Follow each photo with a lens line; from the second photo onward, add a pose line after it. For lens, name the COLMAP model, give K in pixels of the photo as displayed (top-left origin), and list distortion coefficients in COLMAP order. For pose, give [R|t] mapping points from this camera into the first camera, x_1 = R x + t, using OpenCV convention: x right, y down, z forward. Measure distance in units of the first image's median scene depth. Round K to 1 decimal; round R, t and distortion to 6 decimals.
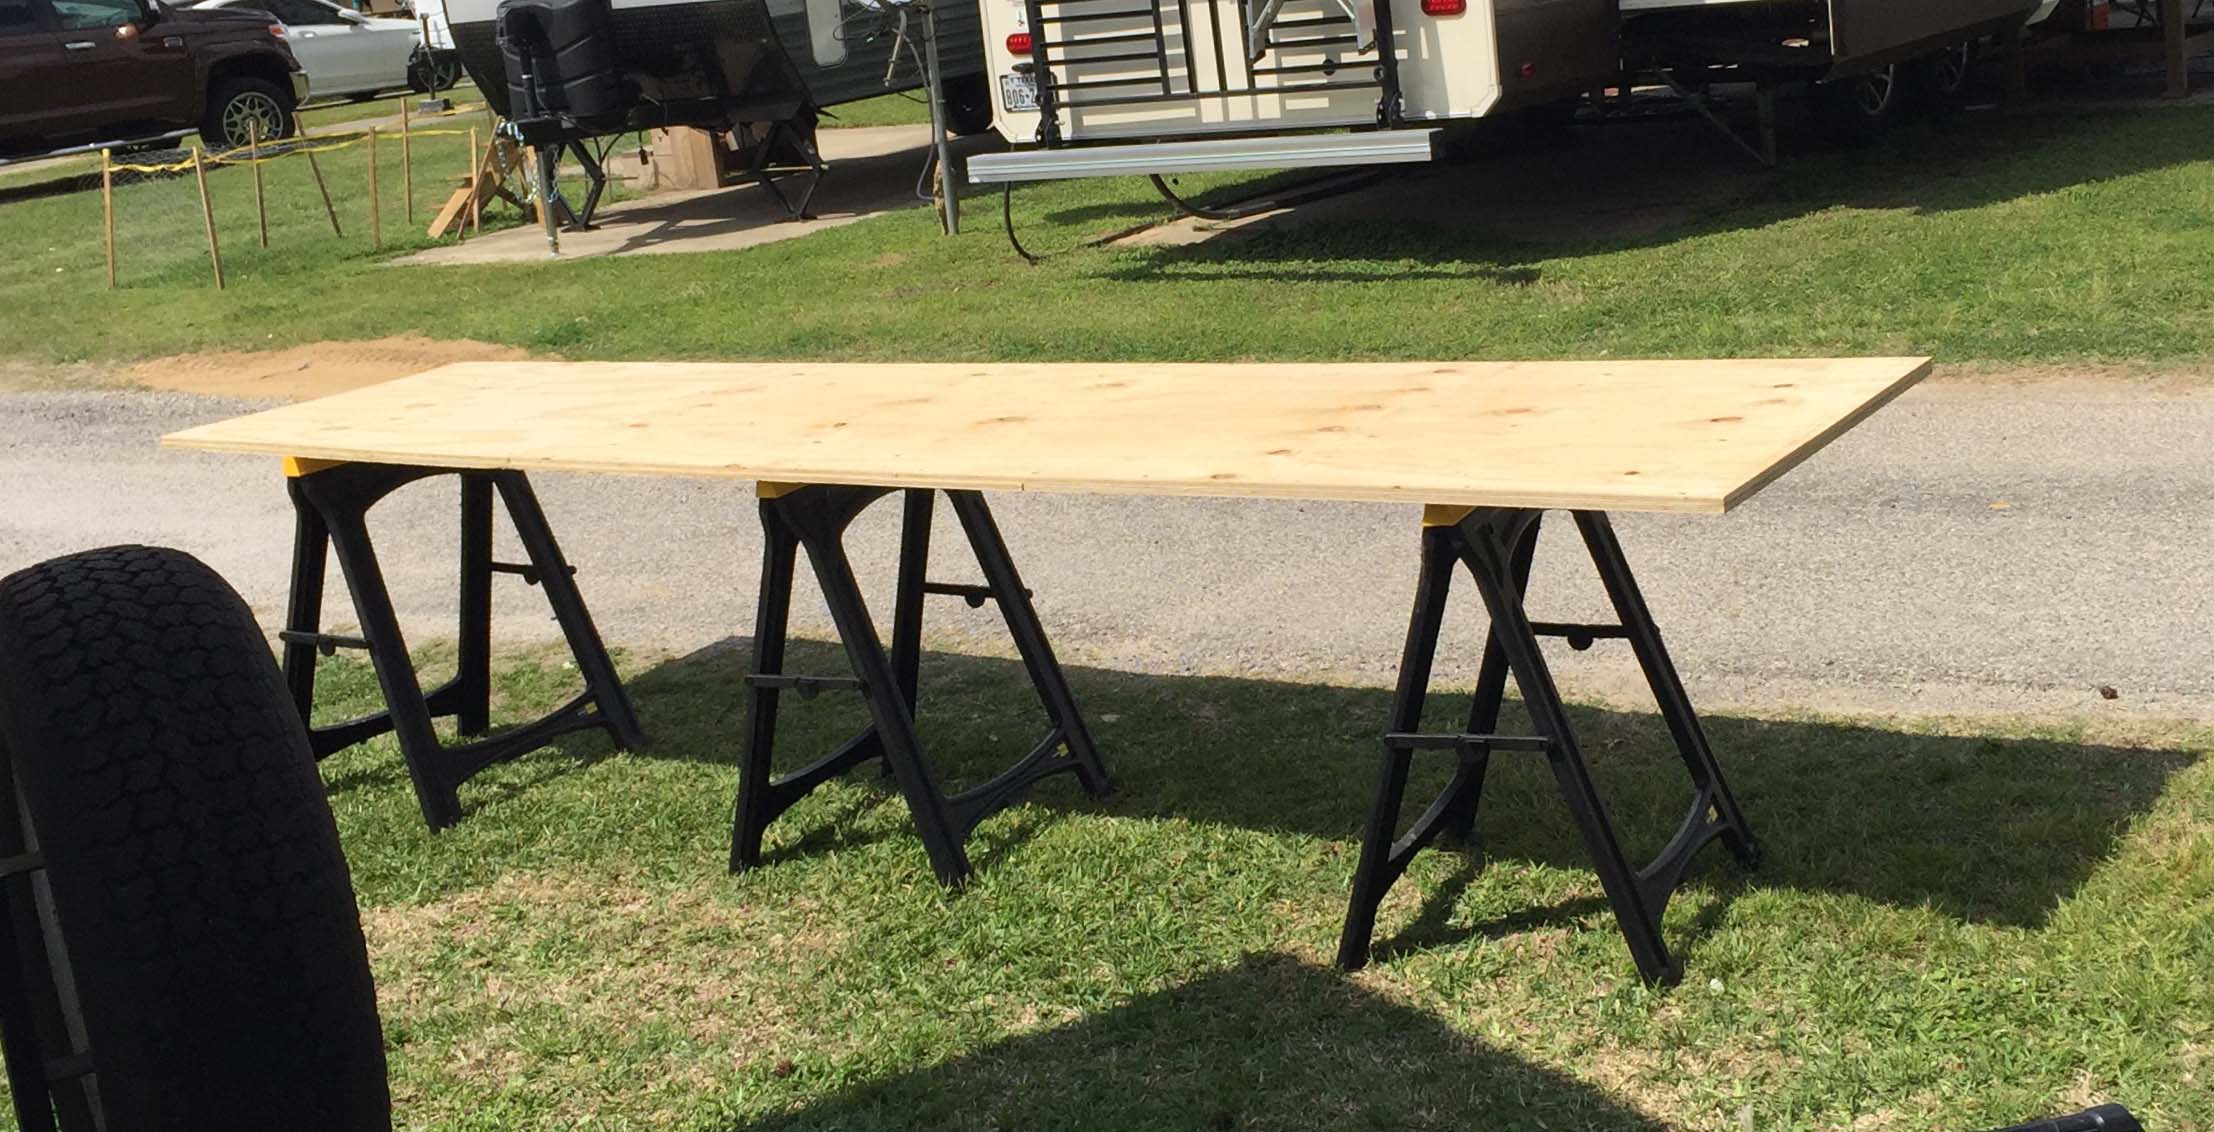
lens RADIAL K [[2536.5, 0, 1107.0], [0, 2536.5, 566.0], [0, 0, 1]] dist [-0.004828, -0.000722]
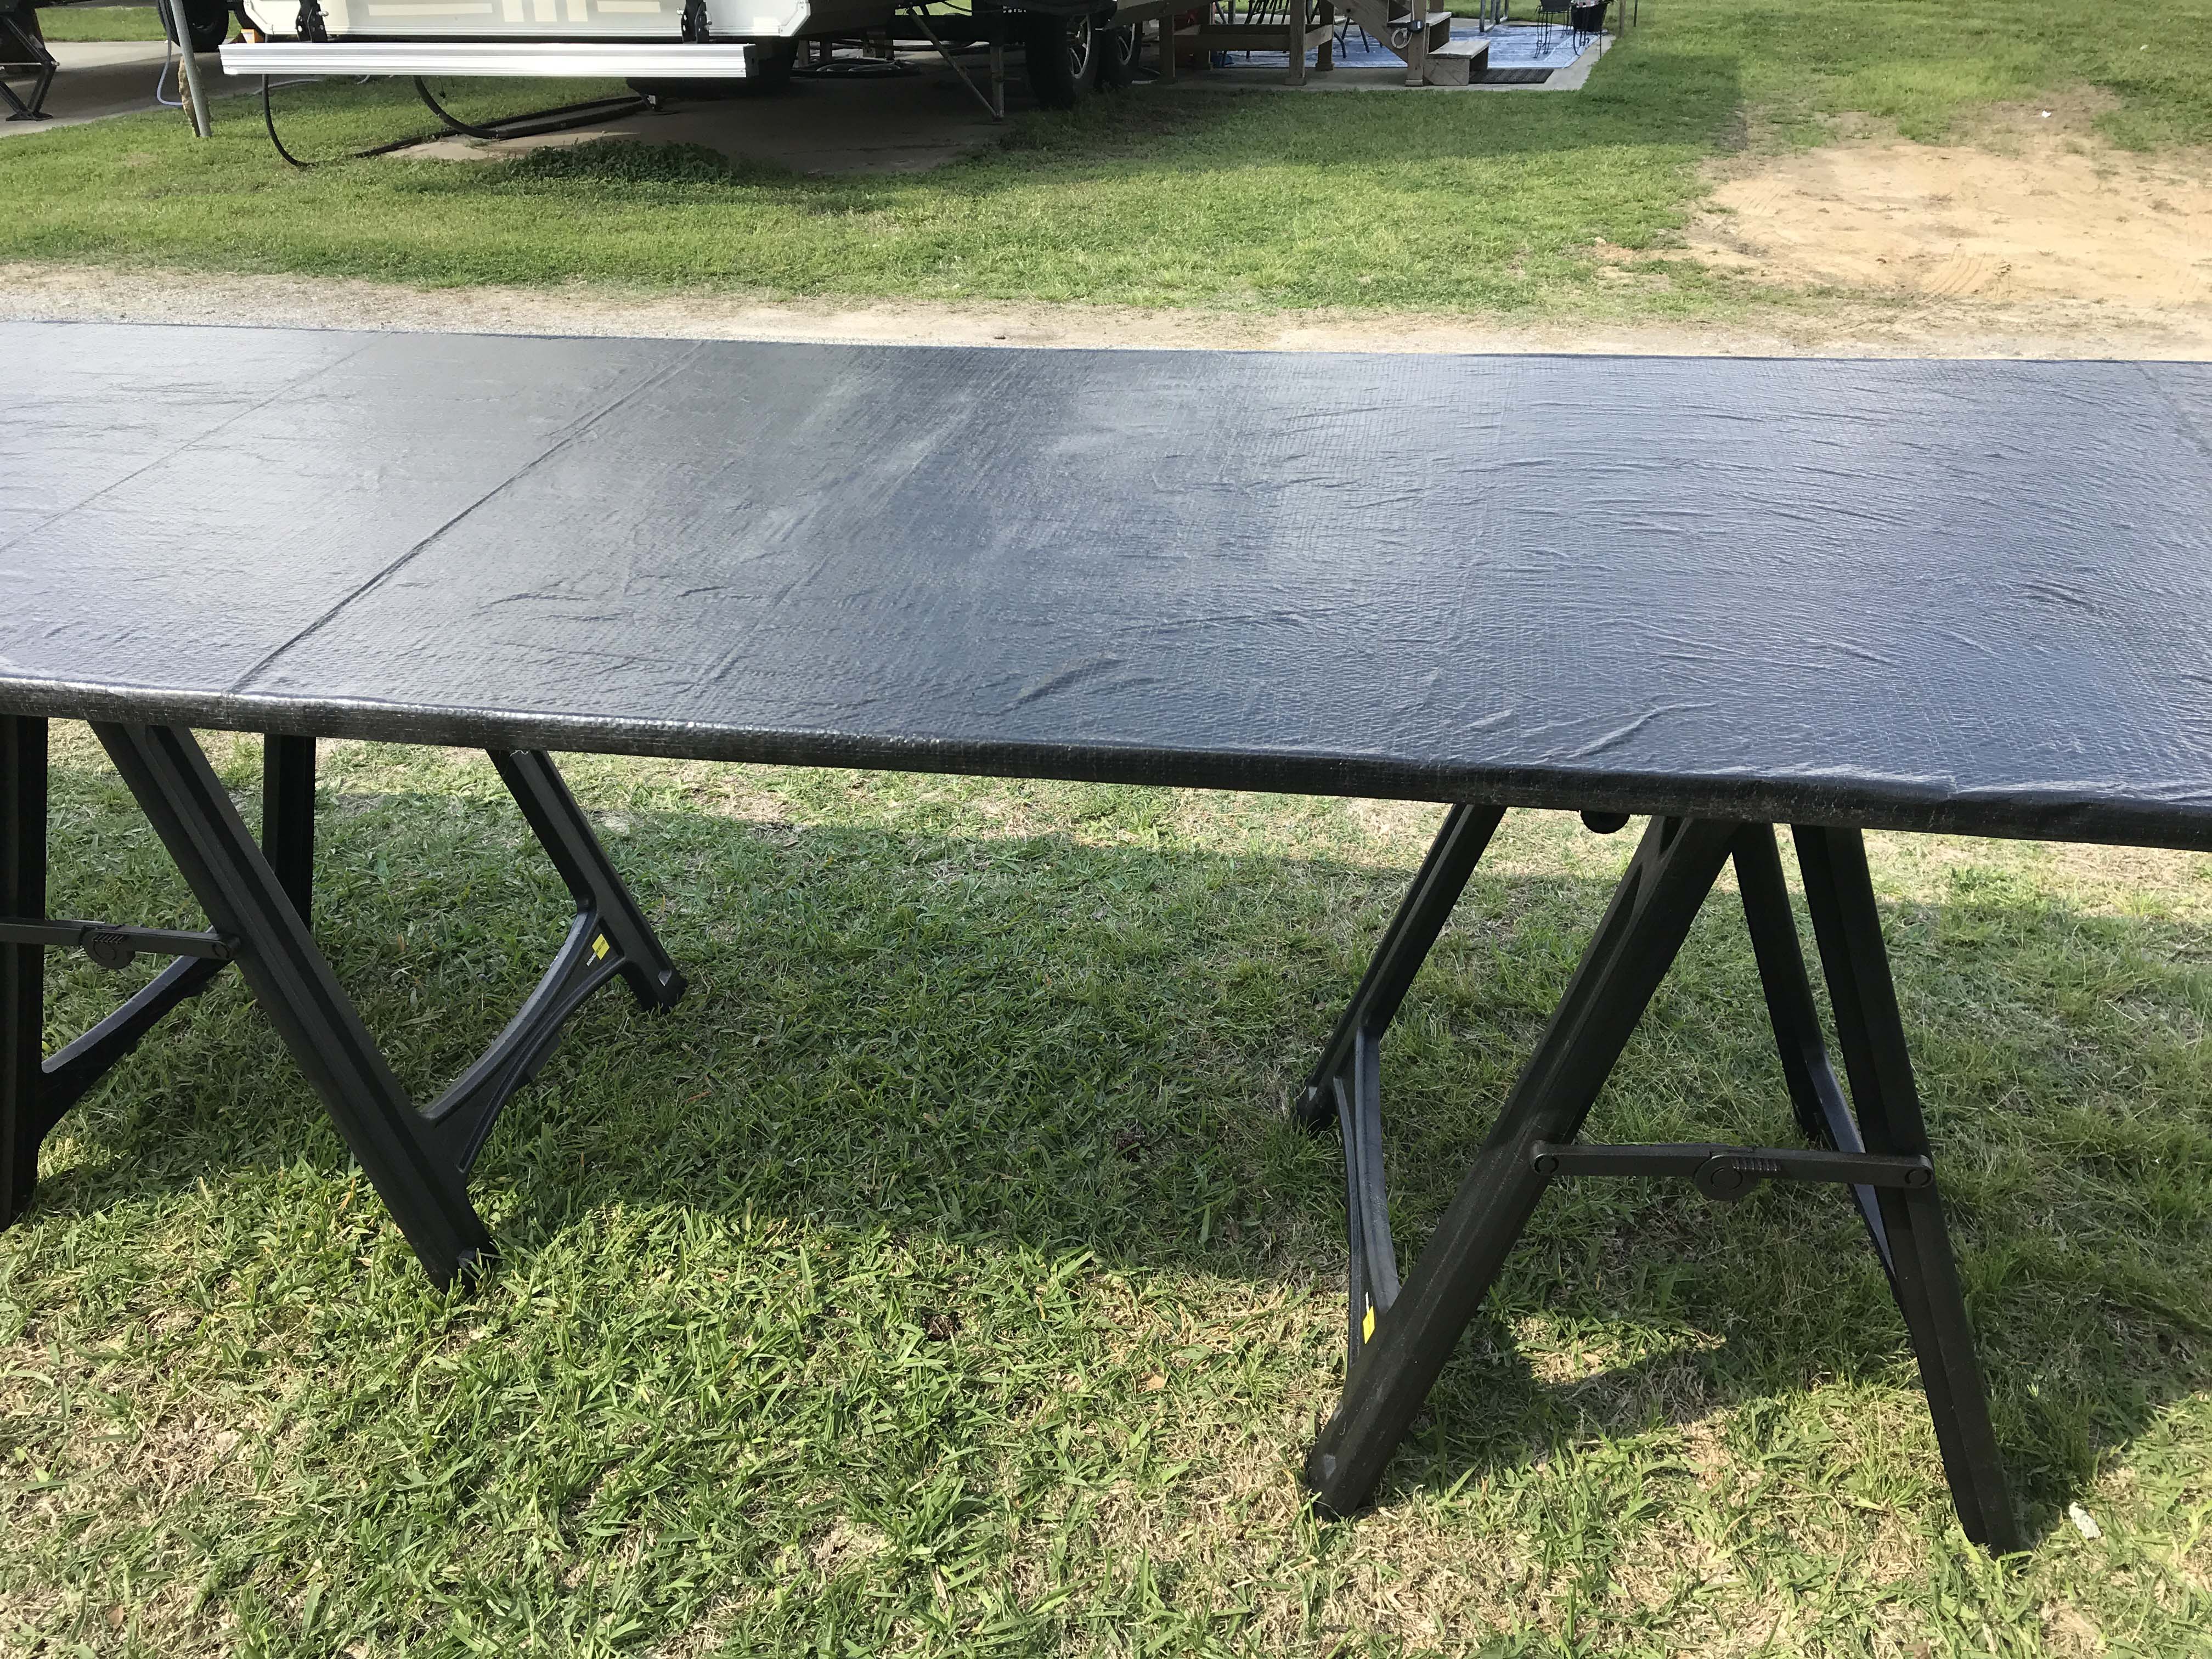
lens RADIAL K [[1807.1, 0, 1110.6], [0, 1807.1, 841.7], [0, 0, 1]] dist [0.042913, -0.031458]
pose [[0.926608, -0.080469, 0.367318, -0.021987], [-0.000191, 0.976733, 0.214457, -0.016371], [-0.376029, -0.198788, 0.905033, 0.194029]]
